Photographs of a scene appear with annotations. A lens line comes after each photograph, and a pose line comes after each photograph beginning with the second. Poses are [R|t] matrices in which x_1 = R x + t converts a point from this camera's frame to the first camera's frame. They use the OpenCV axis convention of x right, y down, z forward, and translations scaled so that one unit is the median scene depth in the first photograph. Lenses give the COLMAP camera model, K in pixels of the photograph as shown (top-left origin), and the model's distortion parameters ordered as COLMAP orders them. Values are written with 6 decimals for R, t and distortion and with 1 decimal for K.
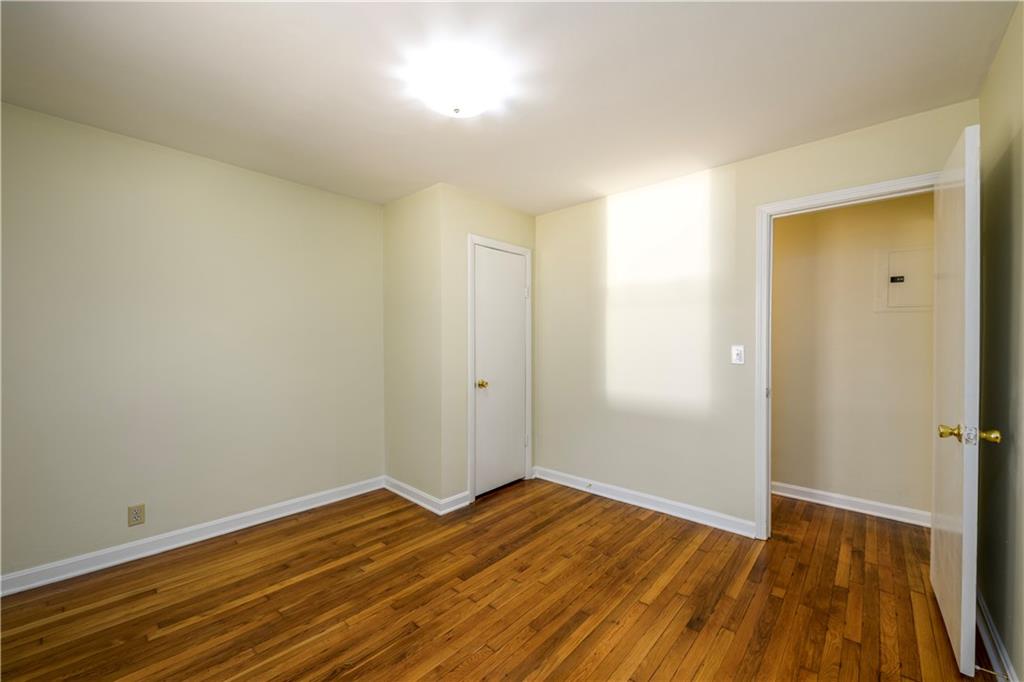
lens RADIAL K [[405.0, 0, 510.9], [0, 405.0, 345.5], [0, 0, 1]] dist [-0.000900, -0.002134]
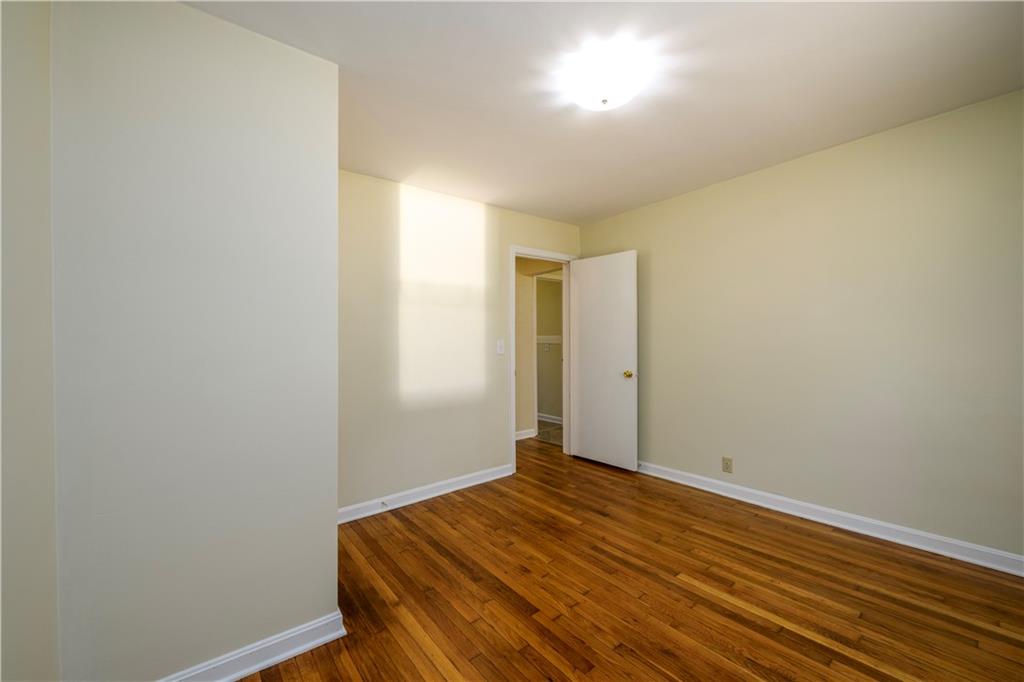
lens RADIAL K [[405.0, 0, 517.4], [0, 405.0, 346.8], [0, 0, 1]] dist [-0.000900, -0.002134]
pose [[0.155202, -0.021648, 0.987646, -0.787994], [0.022949, 0.999569, 0.018303, -0.002737], [-0.987616, 0.019825, 0.155632, 0.729833]]
